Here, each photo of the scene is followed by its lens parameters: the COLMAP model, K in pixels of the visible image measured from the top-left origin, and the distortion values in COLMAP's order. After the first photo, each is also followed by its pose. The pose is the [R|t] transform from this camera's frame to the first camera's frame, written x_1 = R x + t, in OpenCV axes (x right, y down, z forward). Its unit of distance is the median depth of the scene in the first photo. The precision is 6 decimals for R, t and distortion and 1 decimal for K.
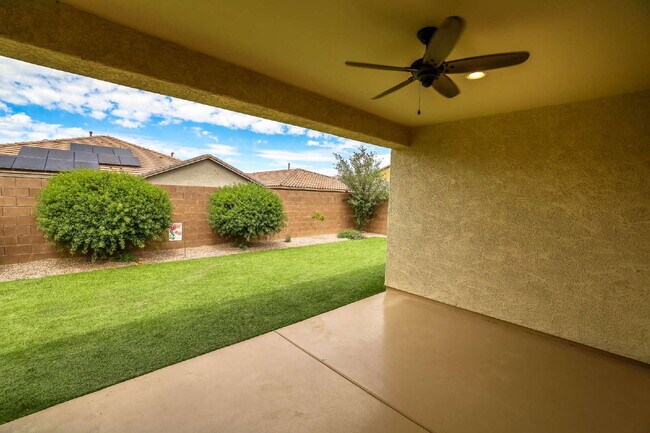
lens RADIAL K [[276.9, 0, 322.3], [0, 276.9, 216.9], [0, 0, 1]] dist [-0.001250, 0.000008]
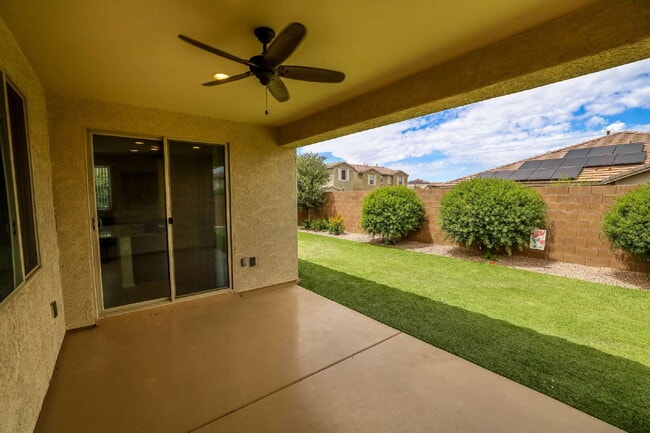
lens RADIAL K [[276.9, 0, 323.5], [0, 276.9, 218.3], [0, 0, 1]] dist [-0.001250, 0.000008]
pose [[-0.053642, 0.046723, -0.997467, 0.692242], [-0.066840, 0.996496, 0.050272, -0.021992], [0.996321, 0.069368, -0.050331, 0.634383]]
